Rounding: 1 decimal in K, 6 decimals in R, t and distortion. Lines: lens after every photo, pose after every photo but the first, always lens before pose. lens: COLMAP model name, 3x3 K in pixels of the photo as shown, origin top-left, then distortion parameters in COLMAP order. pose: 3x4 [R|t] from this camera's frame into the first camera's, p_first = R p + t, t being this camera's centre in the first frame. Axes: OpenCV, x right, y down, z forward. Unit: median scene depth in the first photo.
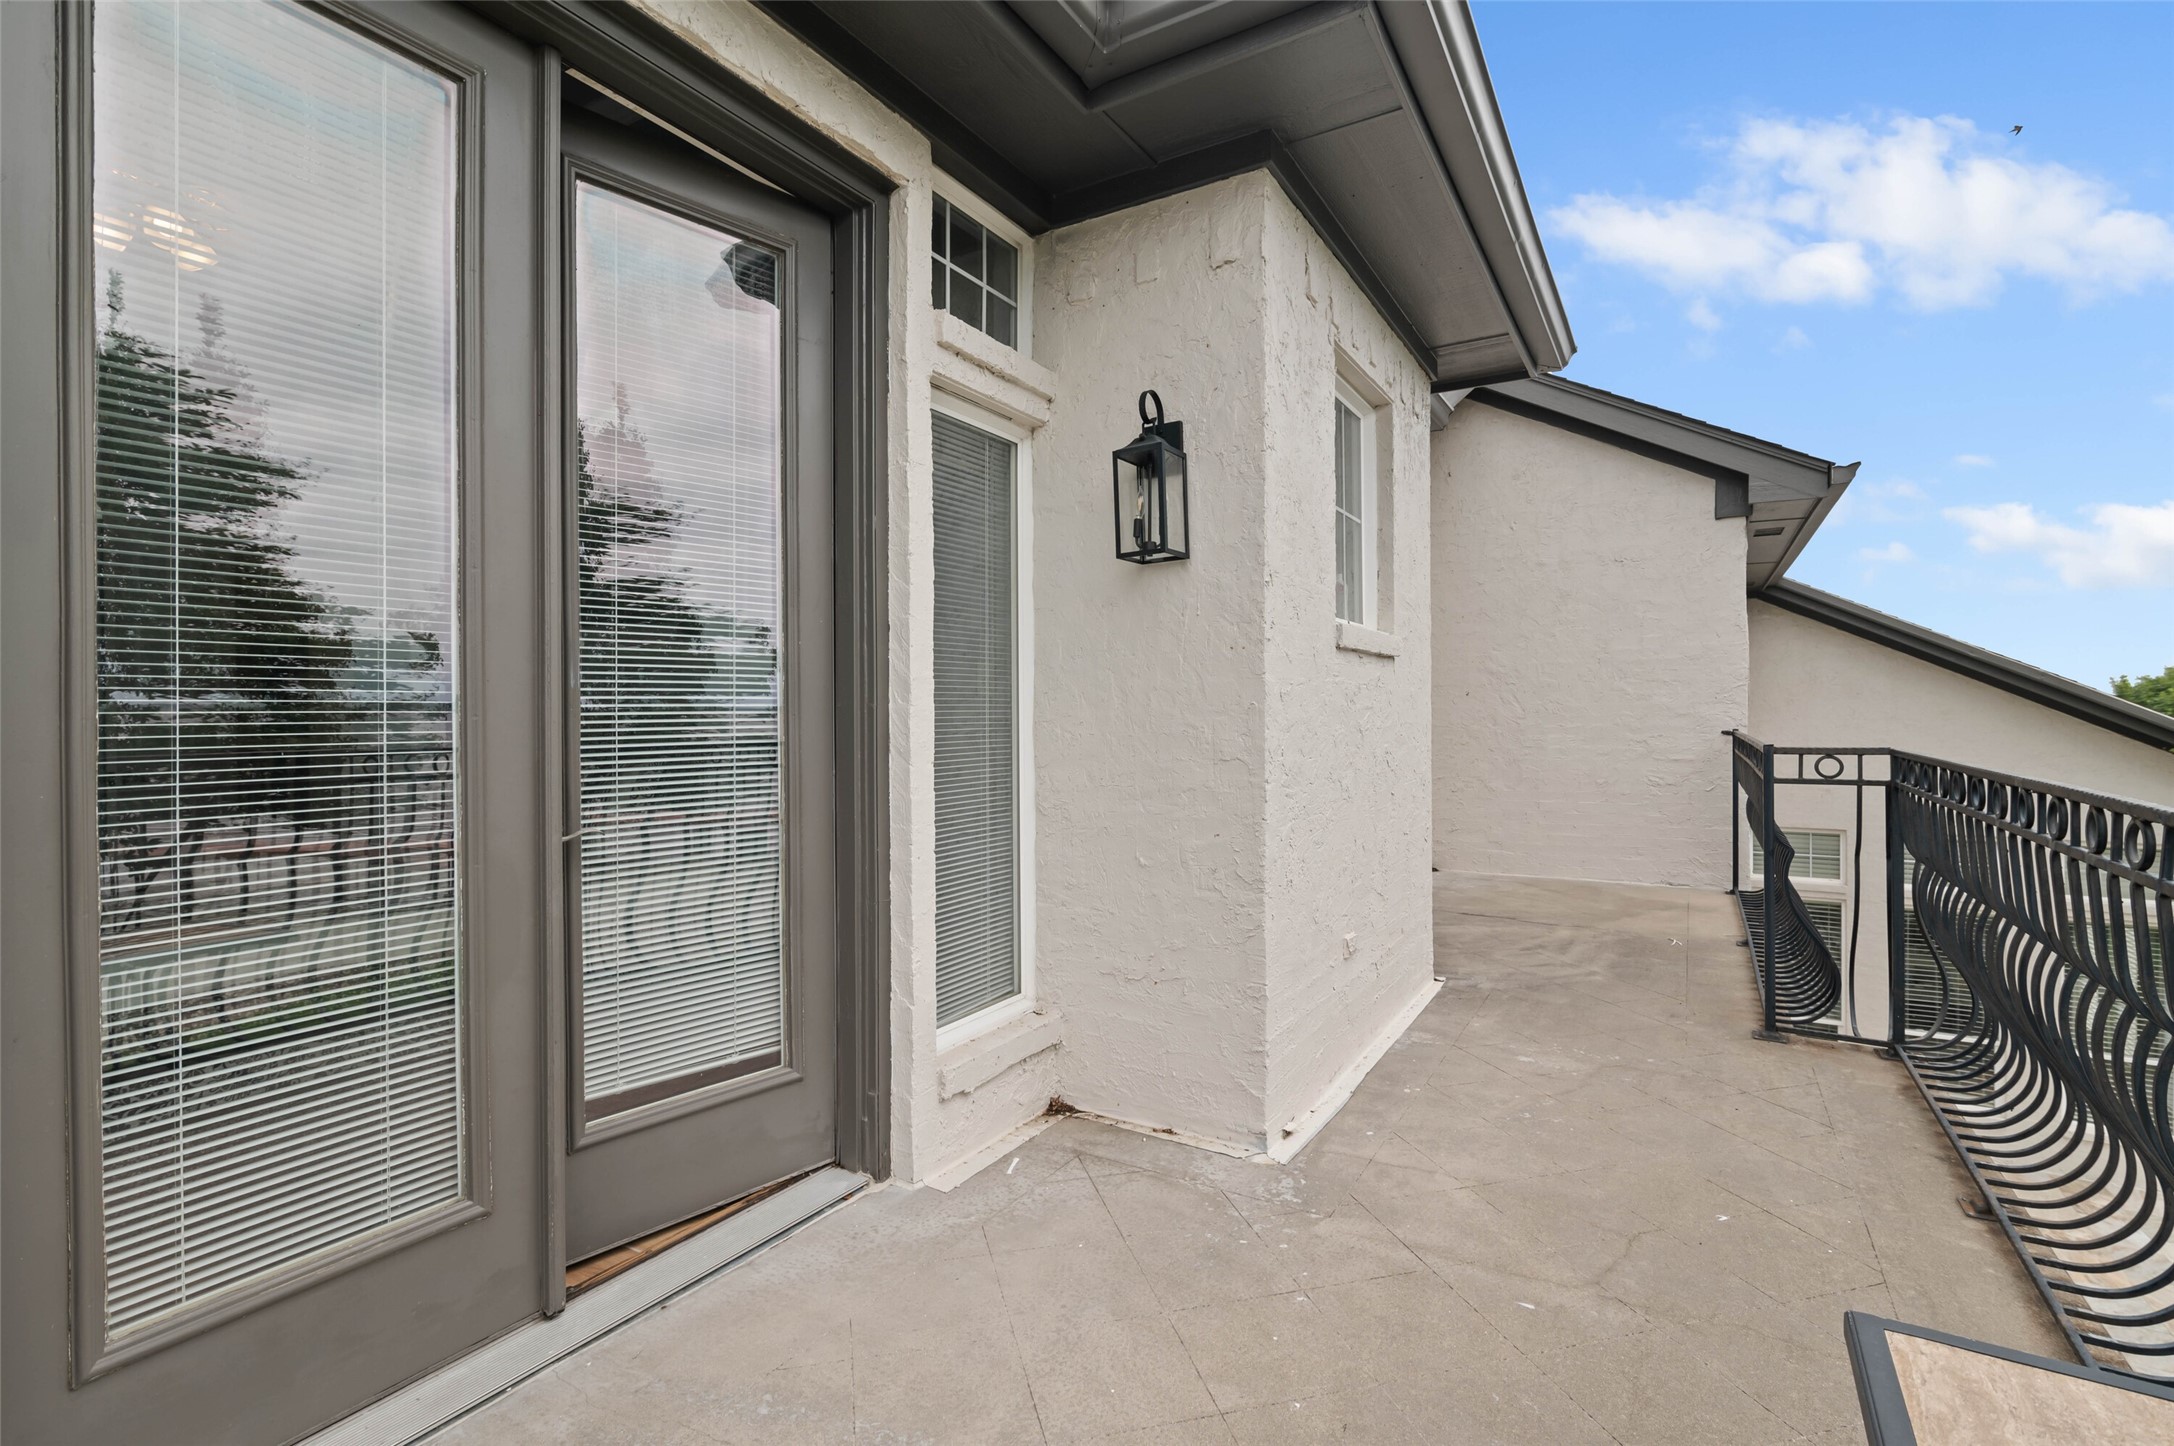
lens RADIAL K [[1004.6, 0, 1092.2], [0, 1004.6, 721.8], [0, 0, 1]] dist [-0.004014, -0.000021]
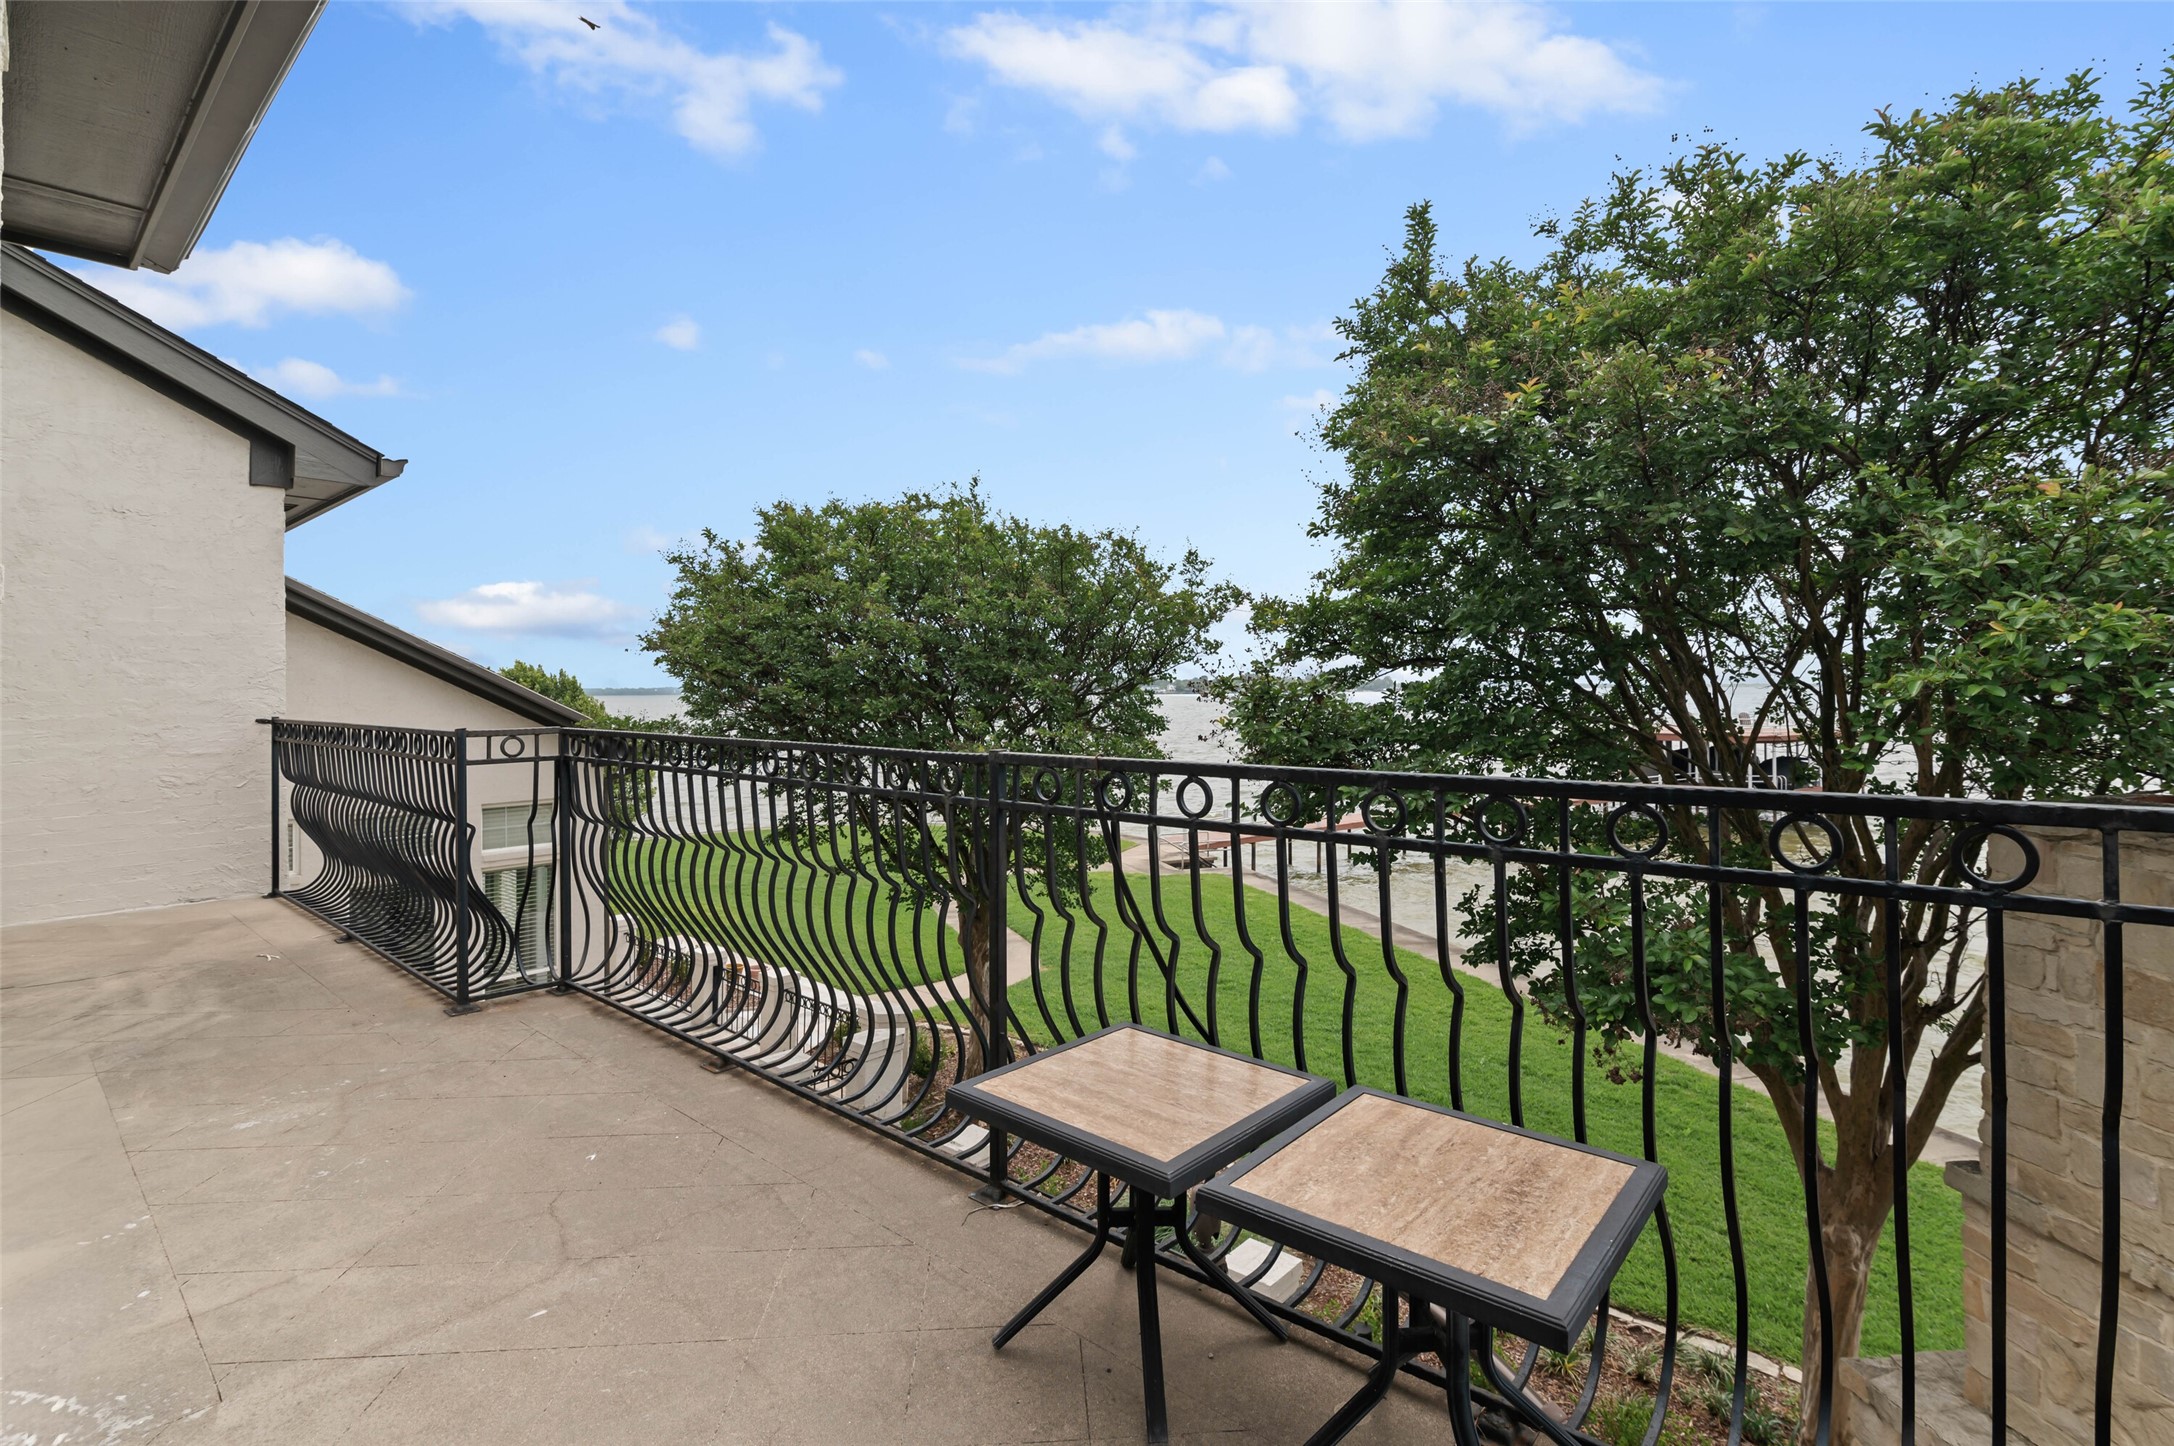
lens RADIAL K [[1019.7, 0, 1084.5], [0, 1019.7, 699.0], [0, 0, 1]] dist [-0.001716, -0.000302]
pose [[0.193114, -0.006584, 0.981154, -0.239682], [0.015854, 0.999868, 0.003589, -0.001656], [-0.981048, 0.014862, 0.193193, 0.164787]]
